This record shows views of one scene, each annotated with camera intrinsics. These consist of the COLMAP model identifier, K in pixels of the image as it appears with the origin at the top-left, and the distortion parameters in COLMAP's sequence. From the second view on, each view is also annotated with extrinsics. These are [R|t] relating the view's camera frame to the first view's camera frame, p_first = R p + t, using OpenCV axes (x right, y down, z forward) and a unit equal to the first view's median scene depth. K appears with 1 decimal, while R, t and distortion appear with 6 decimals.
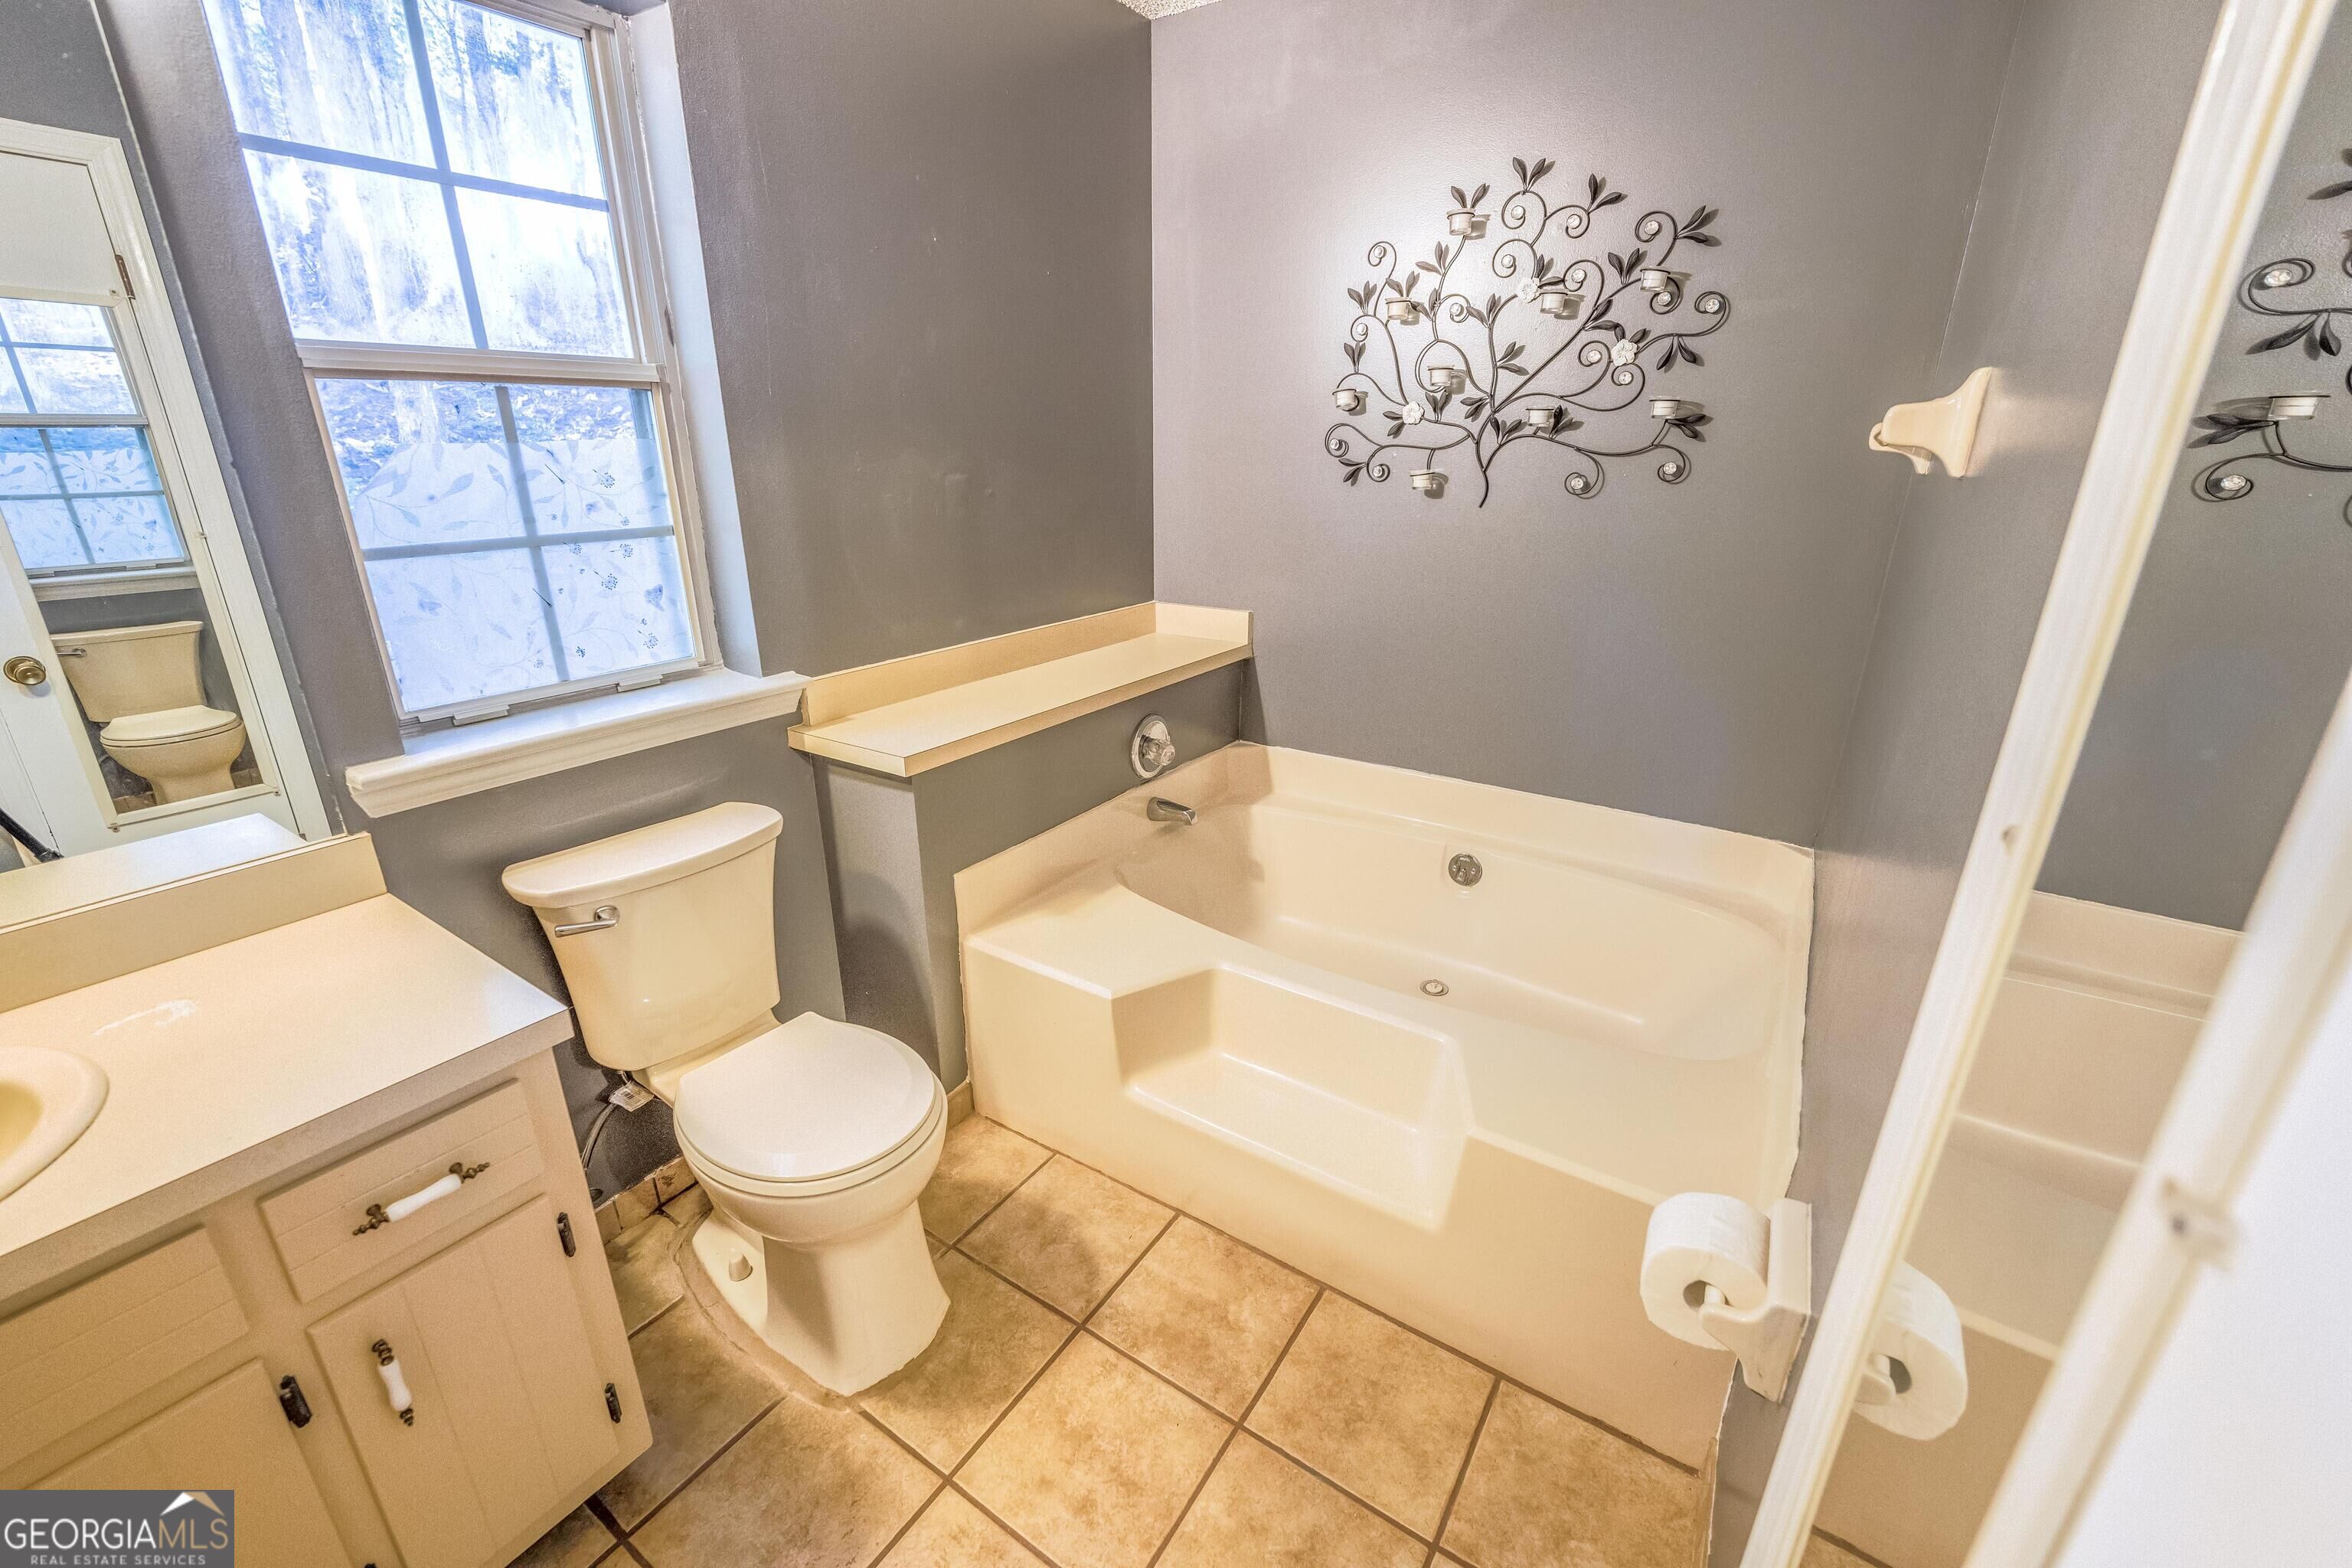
lens RADIAL K [[969.6, 0, 1176.0], [0, 969.6, 784.0], [0, 0, 1]] dist [-0.002563, -0.000646]
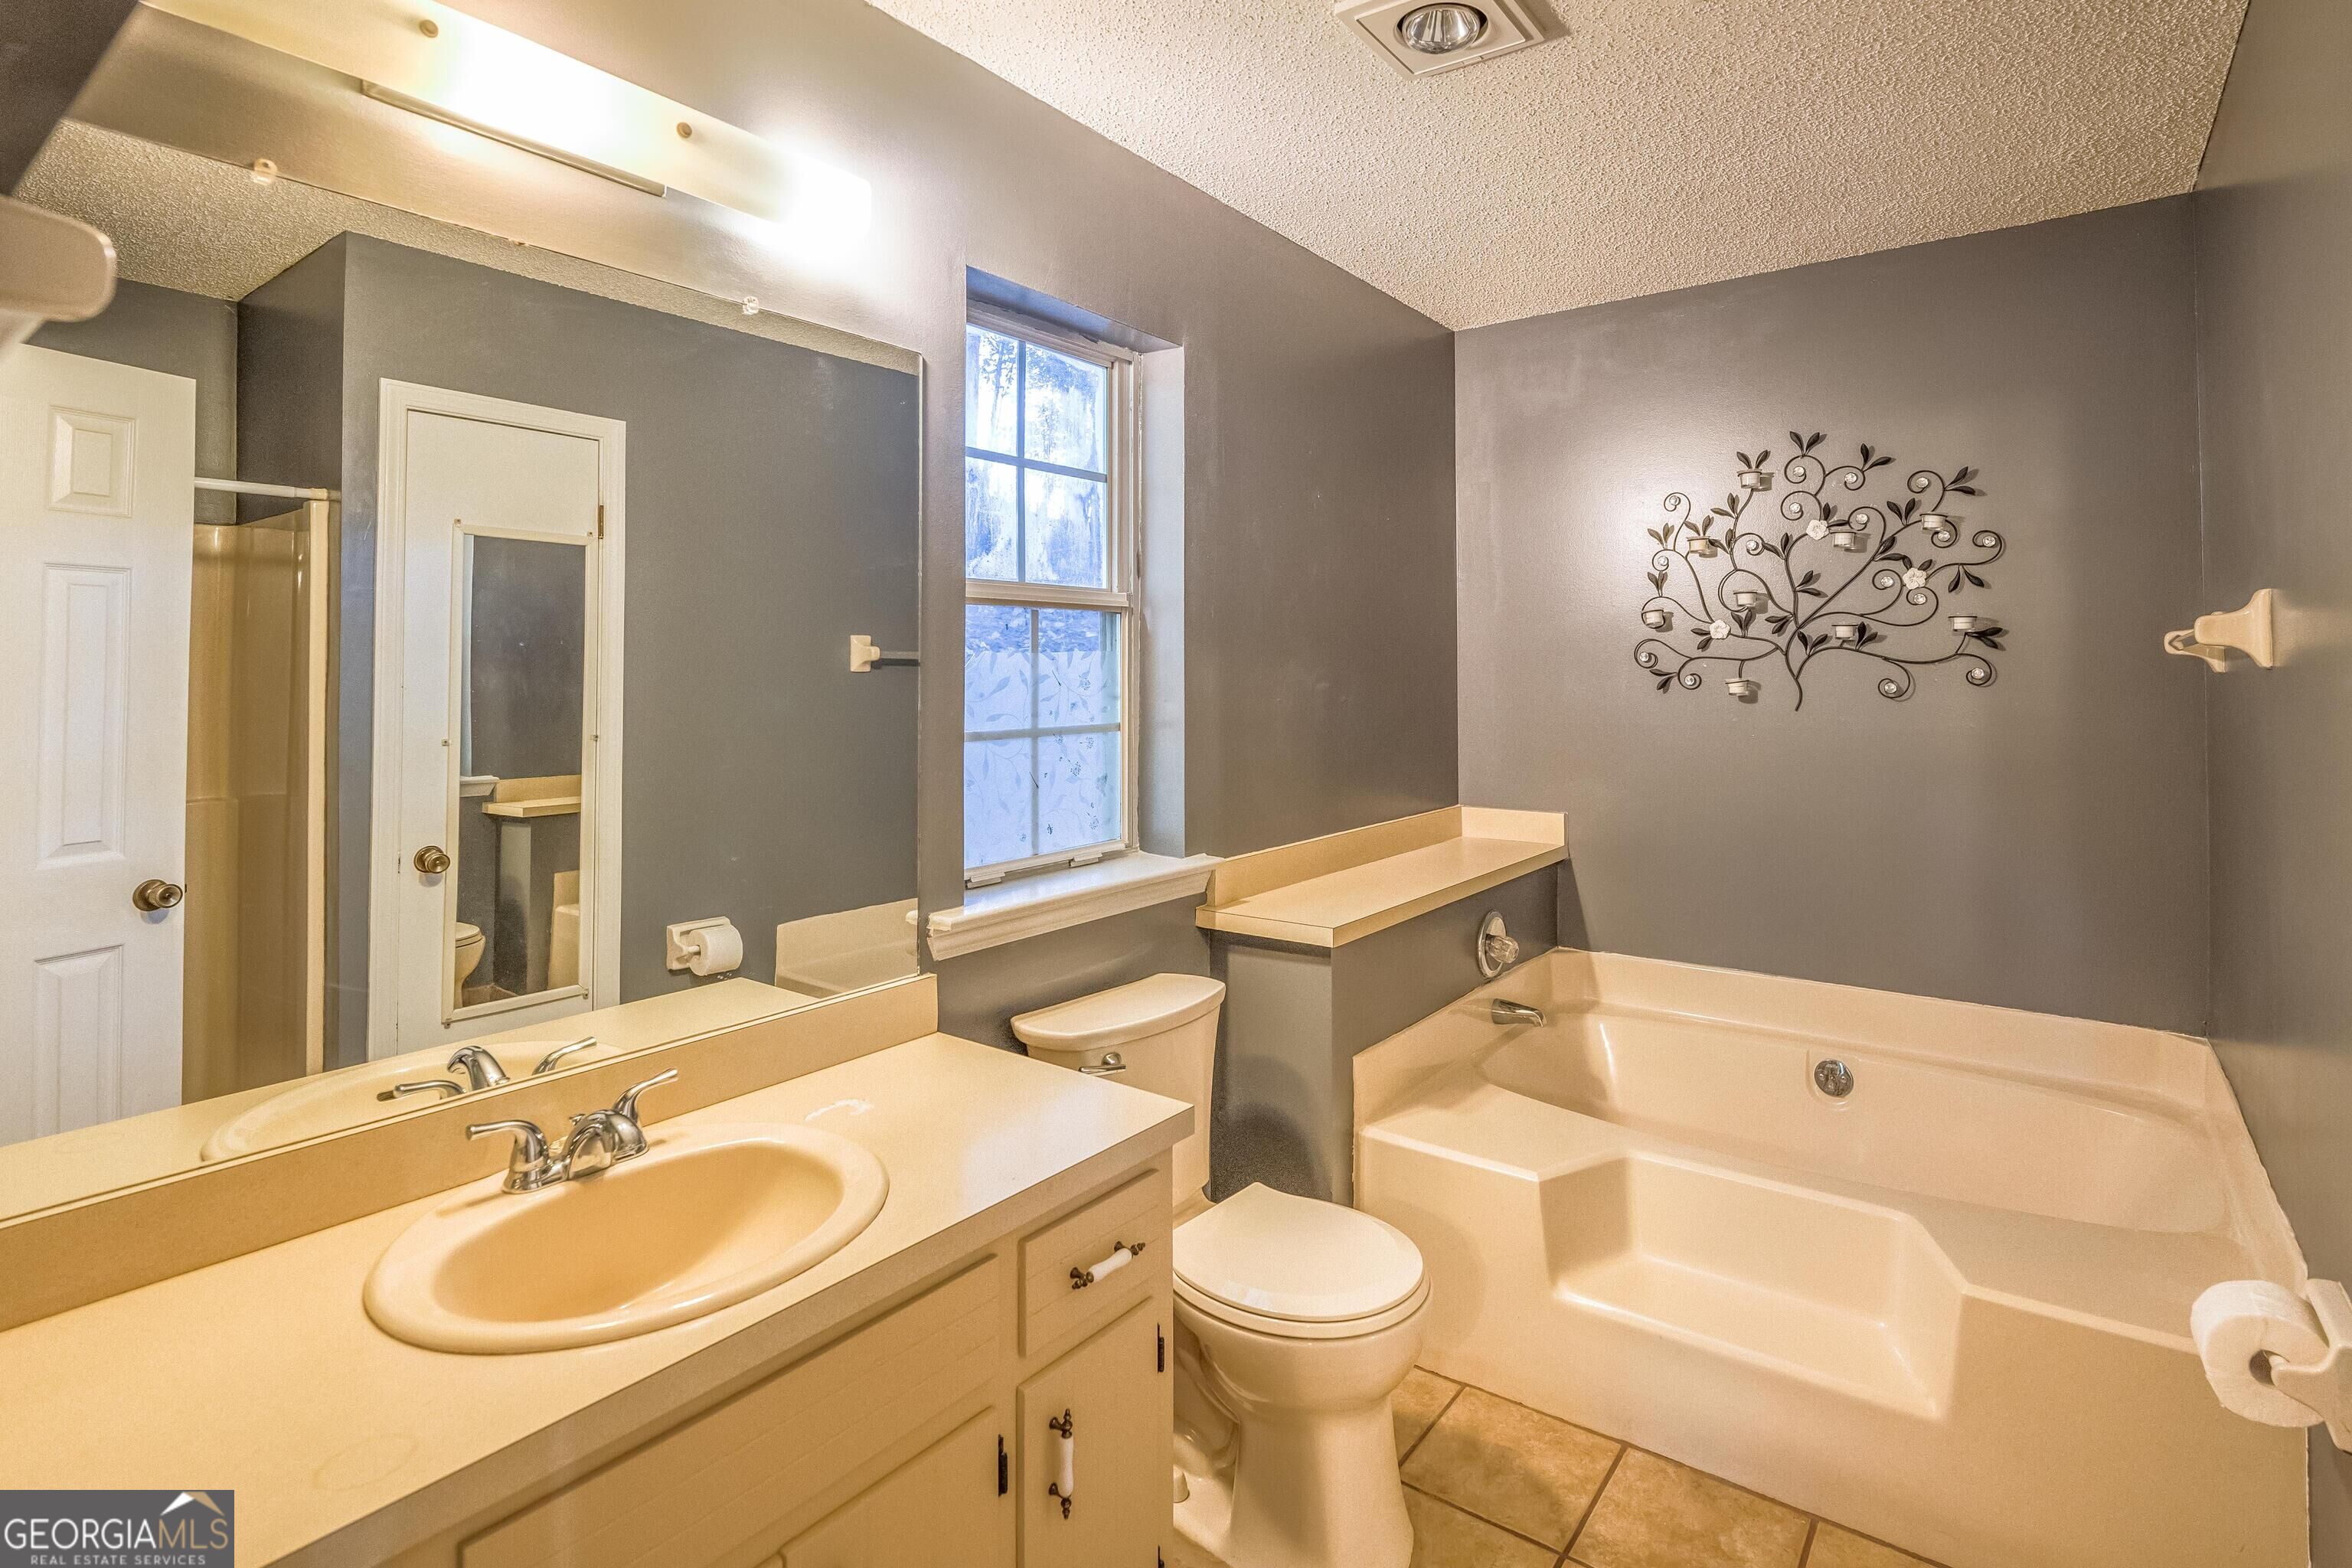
lens RADIAL K [[1154.7, 0, 1254.2], [0, 1154.7, 632.5], [0, 0, 1]] dist [-0.000025, -0.010254]
pose [[0.999677, -0.005916, -0.024697, -0.294228], [-0.003476, 0.931462, -0.363821, 0.117174], [0.025156, 0.363789, 0.931141, -0.275815]]
